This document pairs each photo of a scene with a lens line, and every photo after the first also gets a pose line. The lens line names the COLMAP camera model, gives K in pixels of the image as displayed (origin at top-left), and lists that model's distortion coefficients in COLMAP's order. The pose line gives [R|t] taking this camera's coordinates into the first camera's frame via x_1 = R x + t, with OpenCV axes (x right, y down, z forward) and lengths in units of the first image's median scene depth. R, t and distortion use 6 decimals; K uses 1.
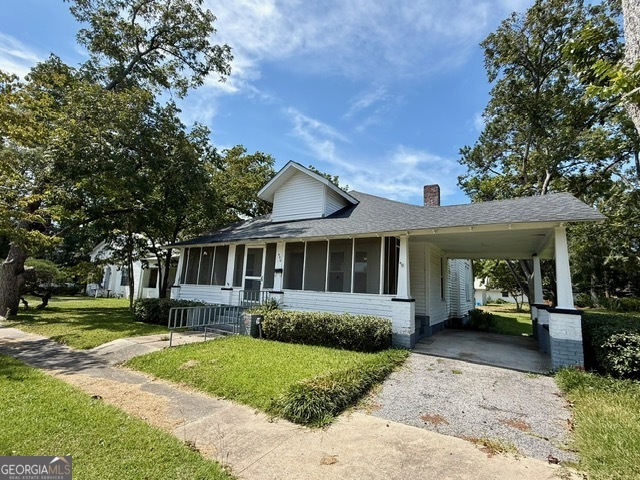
lens RADIAL K [[350.6, 0, 320.0], [0, 350.6, 247.9], [0, 0, 1]] dist [0.002605, 0.001029]
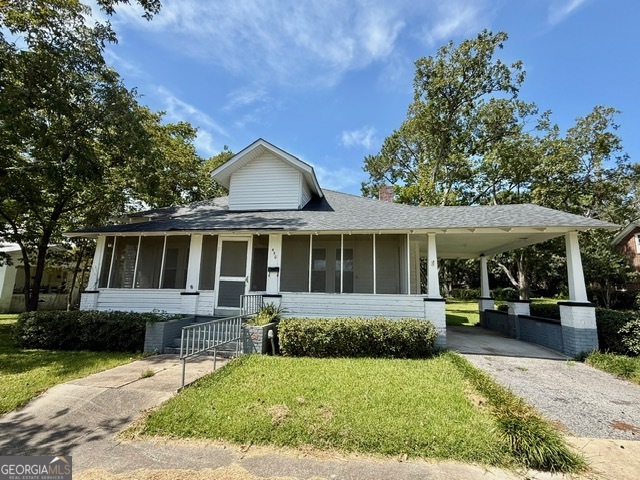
lens RADIAL K [[330.8, 0, 318.4], [0, 330.8, 239.4], [0, 0, 1]] dist [-0.003527, 0.000354]
pose [[0.891959, 0.038396, 0.450483, -0.323210], [-0.030459, 0.999227, -0.024858, 0.009490], [-0.451089, 0.008451, 0.892439, 0.221944]]
